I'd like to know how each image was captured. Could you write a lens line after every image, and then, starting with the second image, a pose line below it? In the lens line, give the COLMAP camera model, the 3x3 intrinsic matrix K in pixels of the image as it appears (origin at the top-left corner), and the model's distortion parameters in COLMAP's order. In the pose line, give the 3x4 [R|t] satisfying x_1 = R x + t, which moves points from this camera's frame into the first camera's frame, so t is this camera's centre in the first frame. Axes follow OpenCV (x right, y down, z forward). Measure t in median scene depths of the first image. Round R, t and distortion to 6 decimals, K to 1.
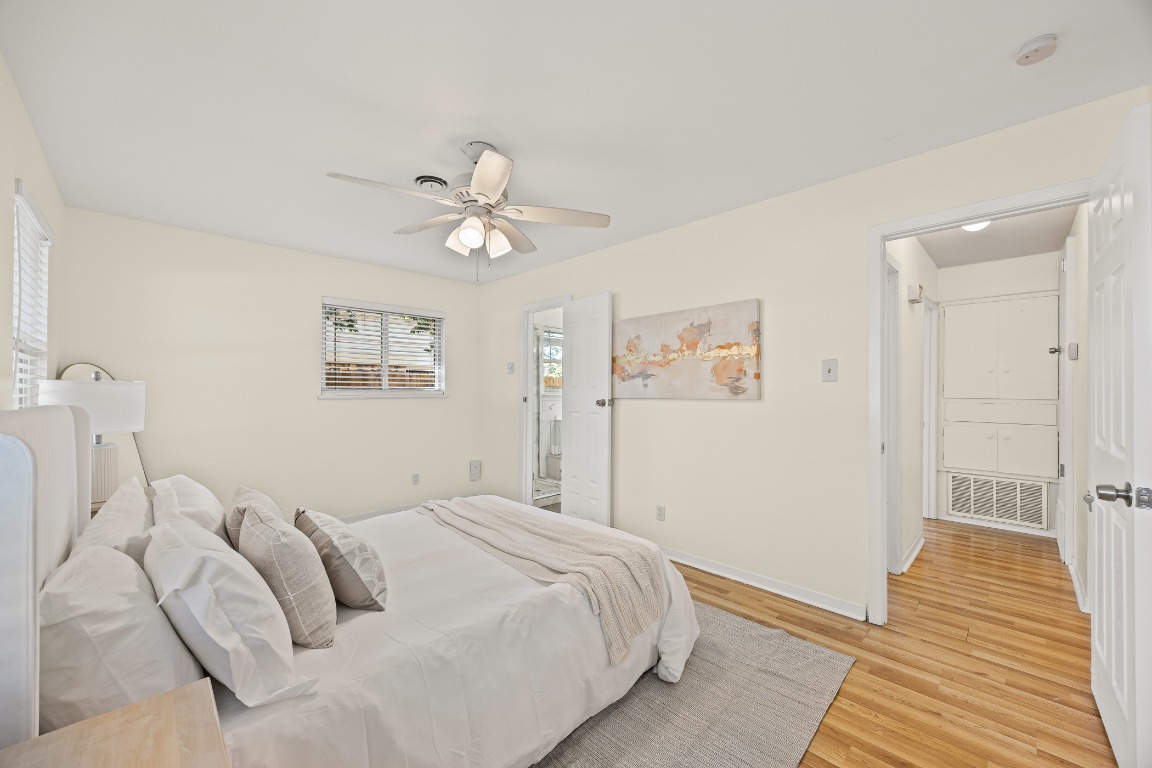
lens RADIAL K [[443.8, 0, 575.3], [0, 443.8, 388.5], [0, 0, 1]] dist [0.000063, -0.000069]
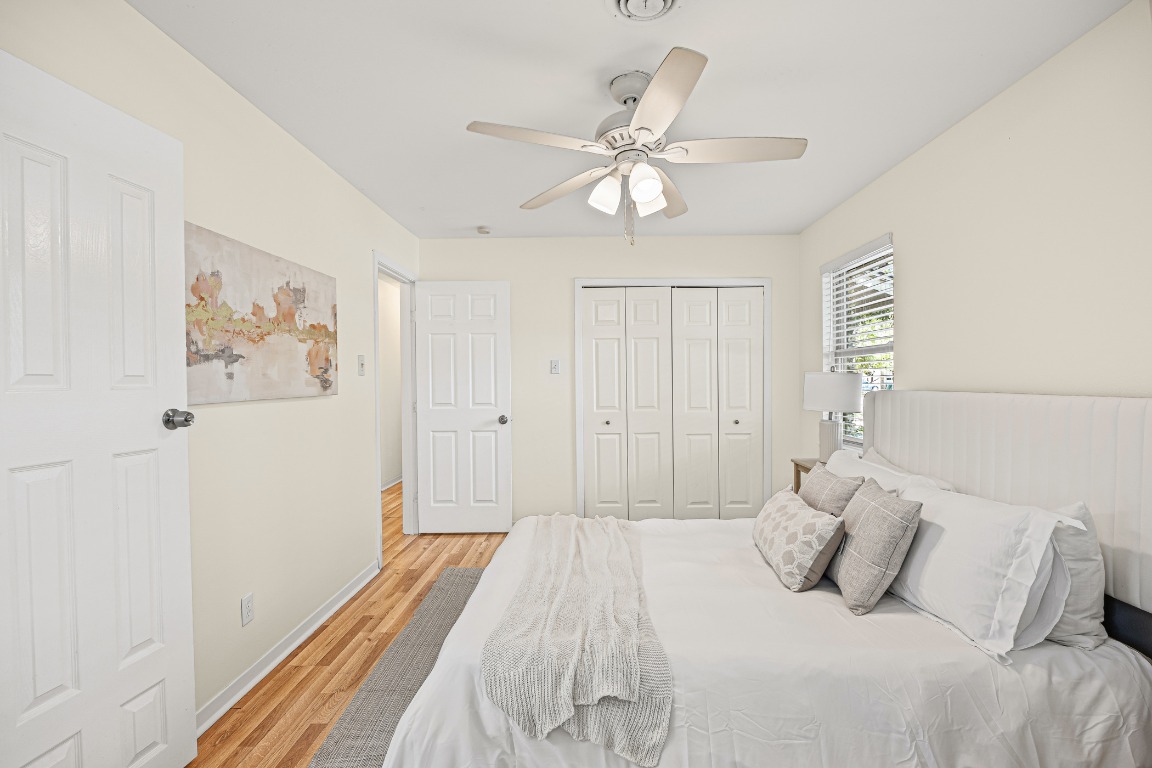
lens RADIAL K [[546.6, 0, 576.4], [0, 546.6, 381.9], [0, 0, 1]] dist [0.001981, 0.000092]
pose [[-0.700627, 0.001027, 0.713527, -0.596515], [0.003312, 0.999993, 0.001813, -0.000191], [-0.713520, 0.003634, -0.700625, 1.228515]]
